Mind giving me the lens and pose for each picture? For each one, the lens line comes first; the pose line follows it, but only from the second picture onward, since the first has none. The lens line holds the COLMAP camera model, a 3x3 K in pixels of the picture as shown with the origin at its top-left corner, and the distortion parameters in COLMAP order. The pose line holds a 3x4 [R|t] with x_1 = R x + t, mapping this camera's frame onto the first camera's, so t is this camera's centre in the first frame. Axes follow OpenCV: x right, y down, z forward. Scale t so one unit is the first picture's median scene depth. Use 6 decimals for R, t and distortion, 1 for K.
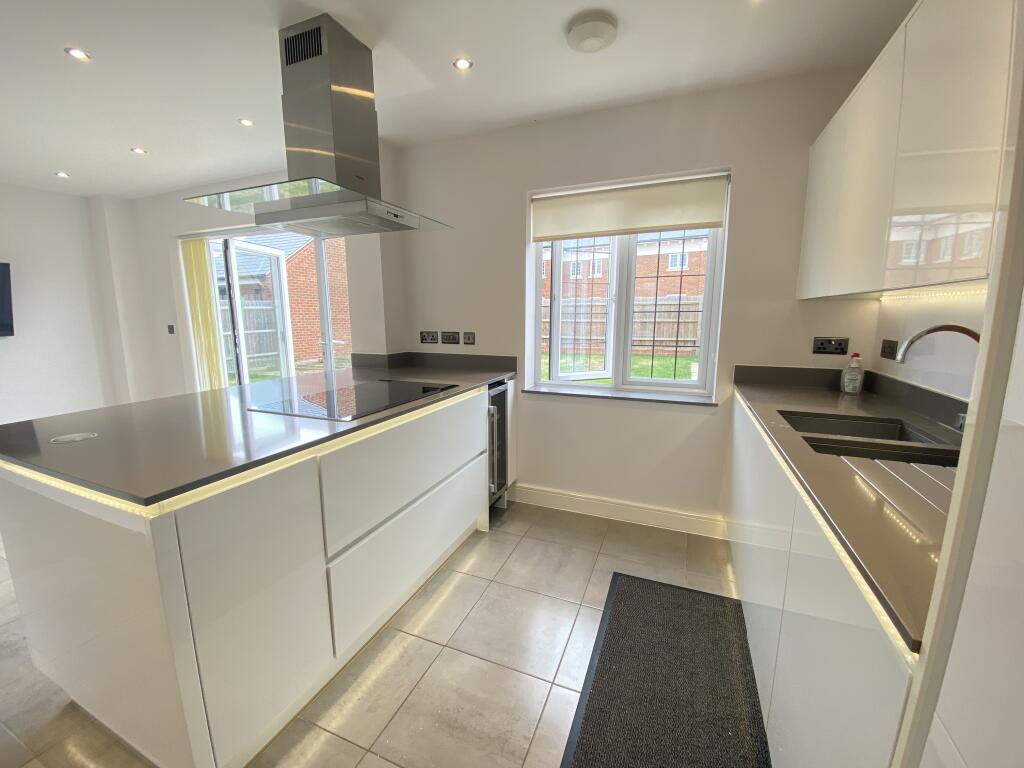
lens RADIAL K [[418.8, 0, 505.5], [0, 418.8, 382.2], [0, 0, 1]] dist [-0.000453, -0.000109]
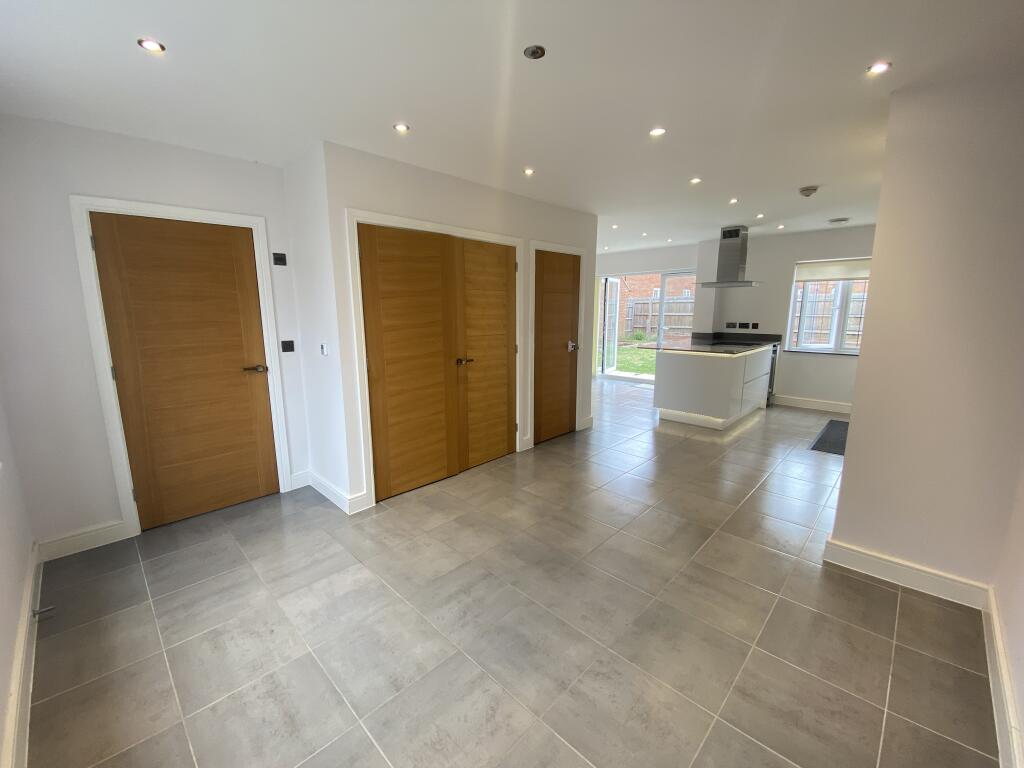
lens RADIAL K [[418.8, 0, 505.5], [0, 418.8, 382.2], [0, 0, 1]] dist [-0.000453, -0.000109]
pose [[0.924065, 0.061361, -0.377279, -0.453241], [-0.058204, 0.998109, 0.019776, 0.222474], [0.377779, 0.003684, 0.925889, -1.525256]]
